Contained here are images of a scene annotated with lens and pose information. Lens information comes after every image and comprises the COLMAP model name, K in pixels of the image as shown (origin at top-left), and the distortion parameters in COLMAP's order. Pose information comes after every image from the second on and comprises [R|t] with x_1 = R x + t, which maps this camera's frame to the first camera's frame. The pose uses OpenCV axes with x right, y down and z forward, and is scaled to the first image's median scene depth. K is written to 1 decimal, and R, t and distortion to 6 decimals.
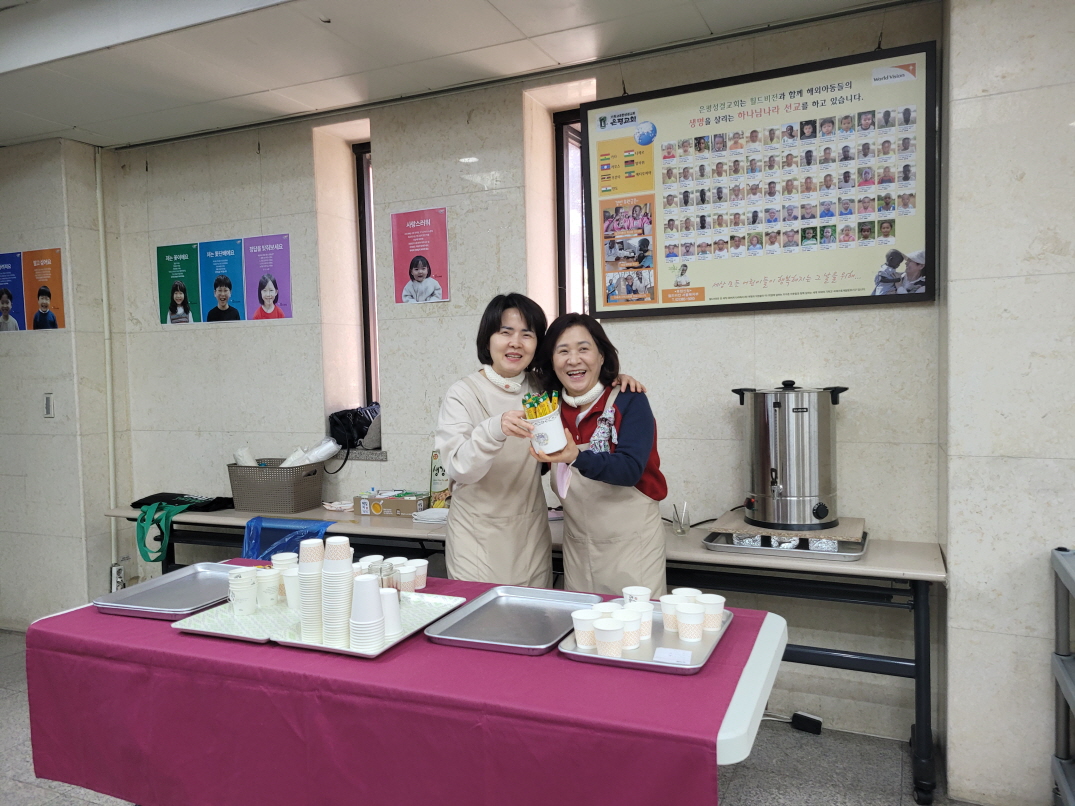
lens RADIAL K [[813.5, 0, 537.5], [0, 813.5, 403.0], [0, 0, 1]] dist [0.054376, -0.036605]
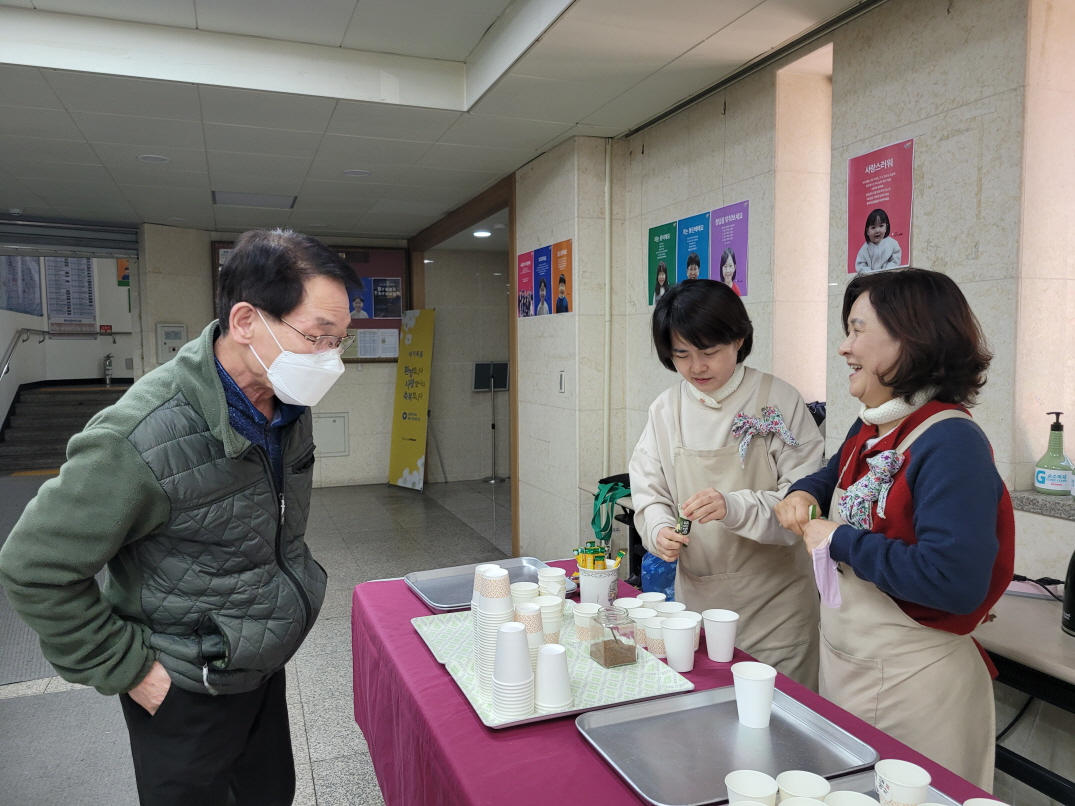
lens RADIAL K [[813.5, 0, 537.5], [0, 813.5, 403.0], [0, 0, 1]] dist [0.054376, -0.036605]
pose [[0.692877, 0.065244, -0.718098, 0.190413], [-0.039453, 0.997836, 0.052593, -0.026789], [0.719975, -0.008110, 0.693952, 0.228636]]
